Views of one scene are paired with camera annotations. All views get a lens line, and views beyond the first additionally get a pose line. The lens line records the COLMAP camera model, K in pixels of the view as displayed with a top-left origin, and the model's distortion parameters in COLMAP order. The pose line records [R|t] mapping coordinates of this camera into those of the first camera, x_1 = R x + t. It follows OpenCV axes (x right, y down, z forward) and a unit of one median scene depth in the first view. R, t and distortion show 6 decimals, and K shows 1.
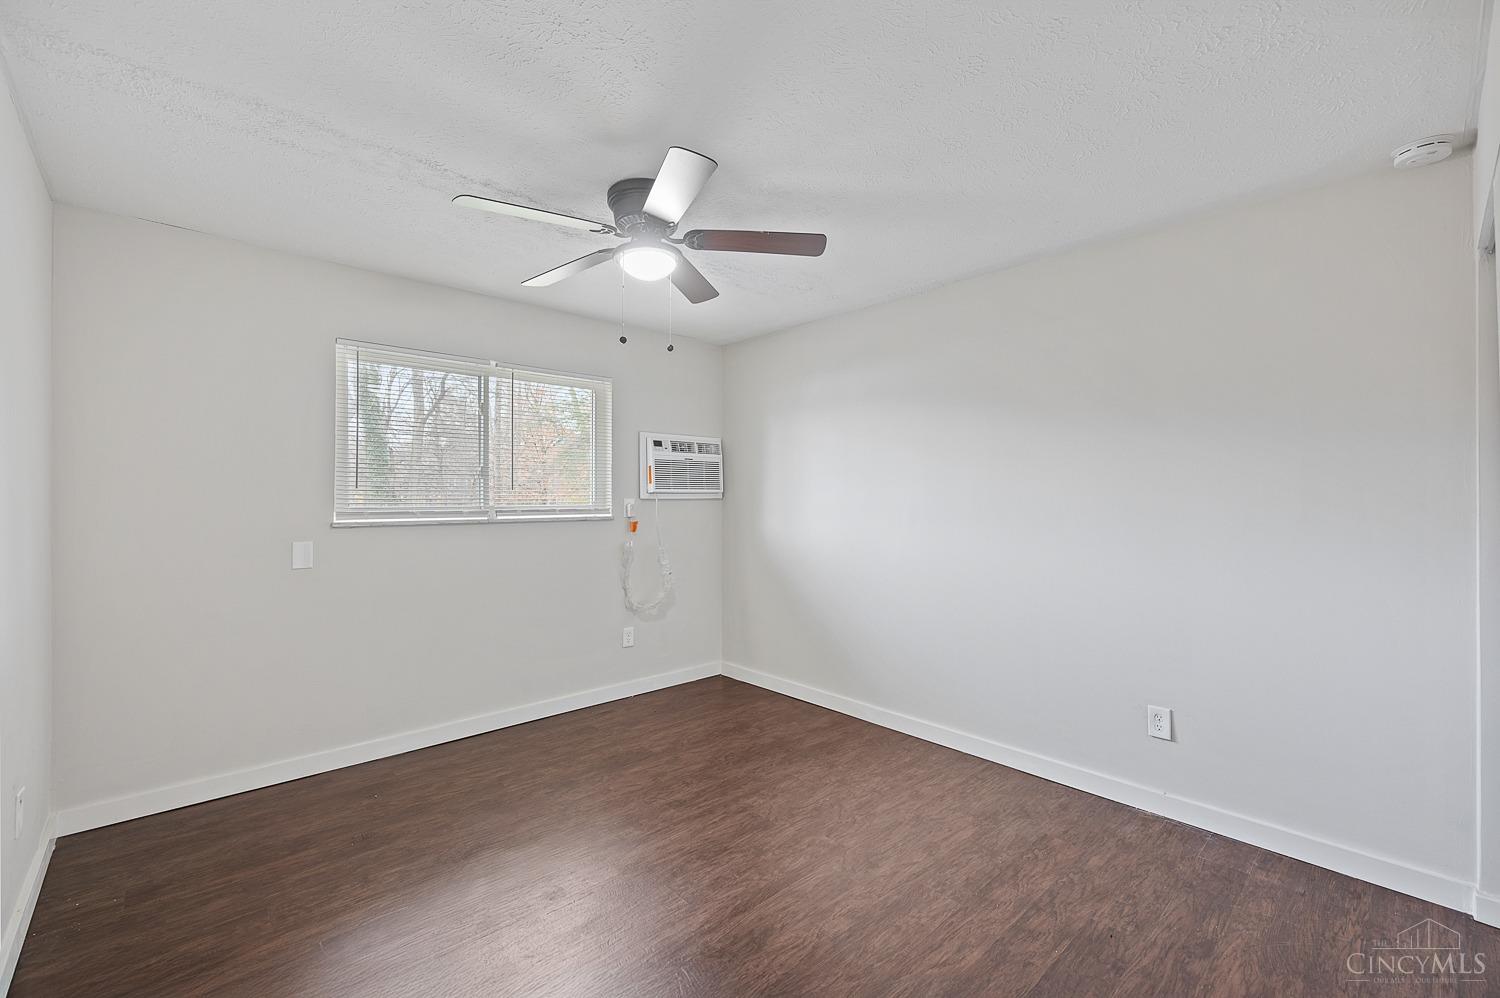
lens RADIAL K [[618.3, 0, 787.7], [0, 618.3, 492.6], [0, 0, 1]] dist [0.000291, 0.000557]
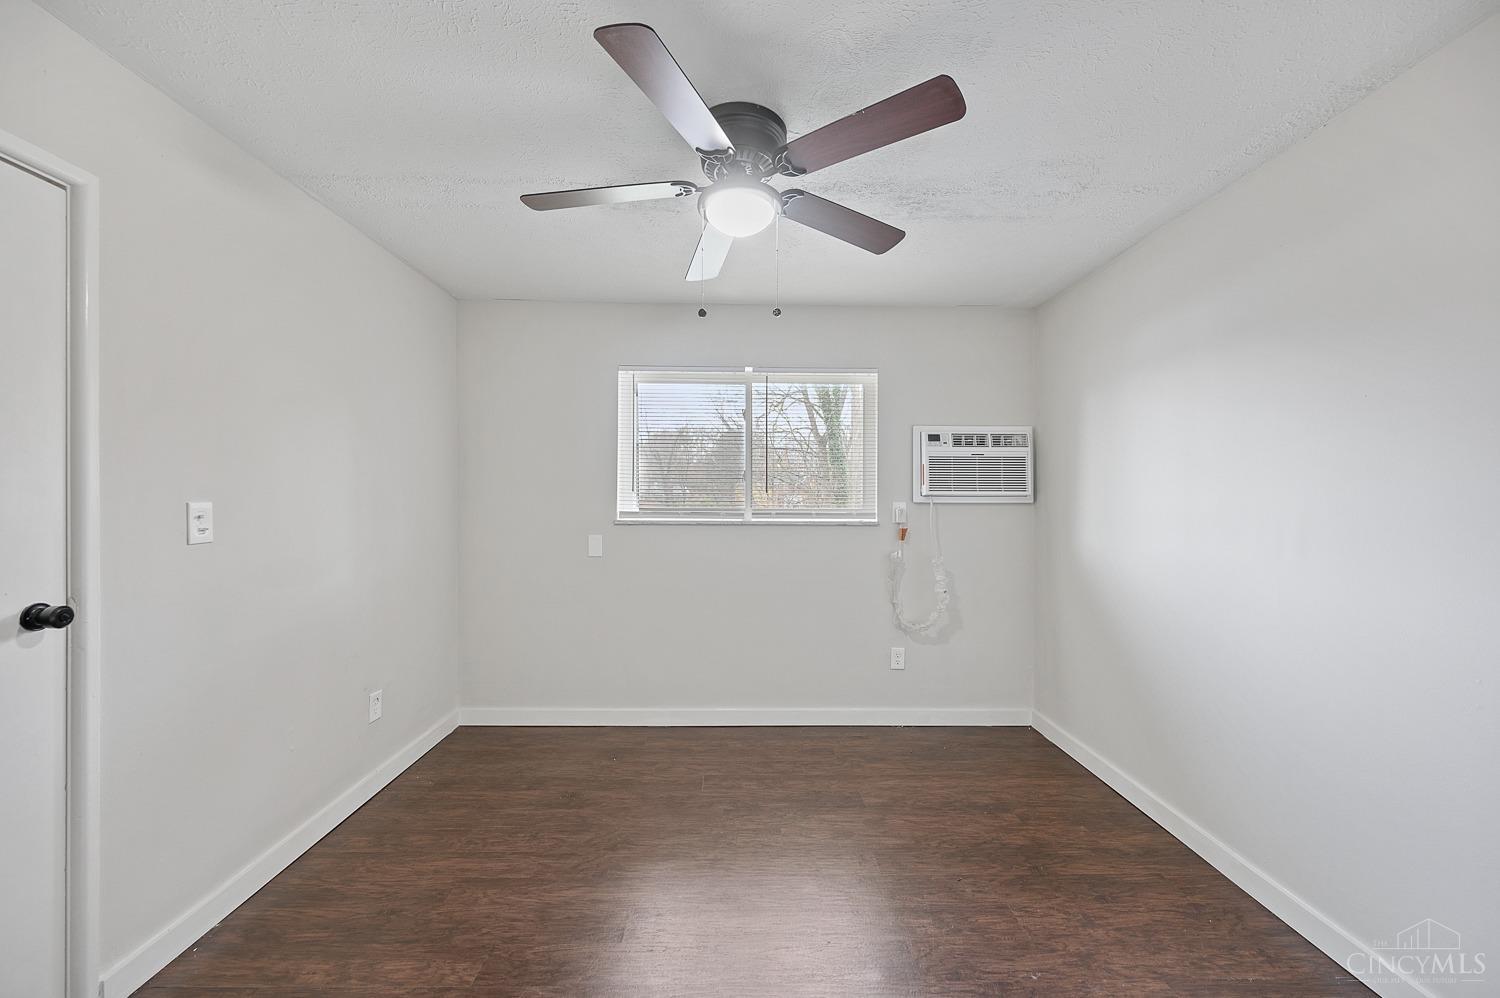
lens RADIAL K [[598.9, 0, 749.1], [0, 598.9, 499.3], [0, 0, 1]] dist [-0.000158, -0.000358]
pose [[0.729987, 0.002040, -0.683458, 0.176495], [0.000124, 0.999995, 0.003117, 0.002937], [0.683461, -0.002361, 0.729984, 0.233074]]
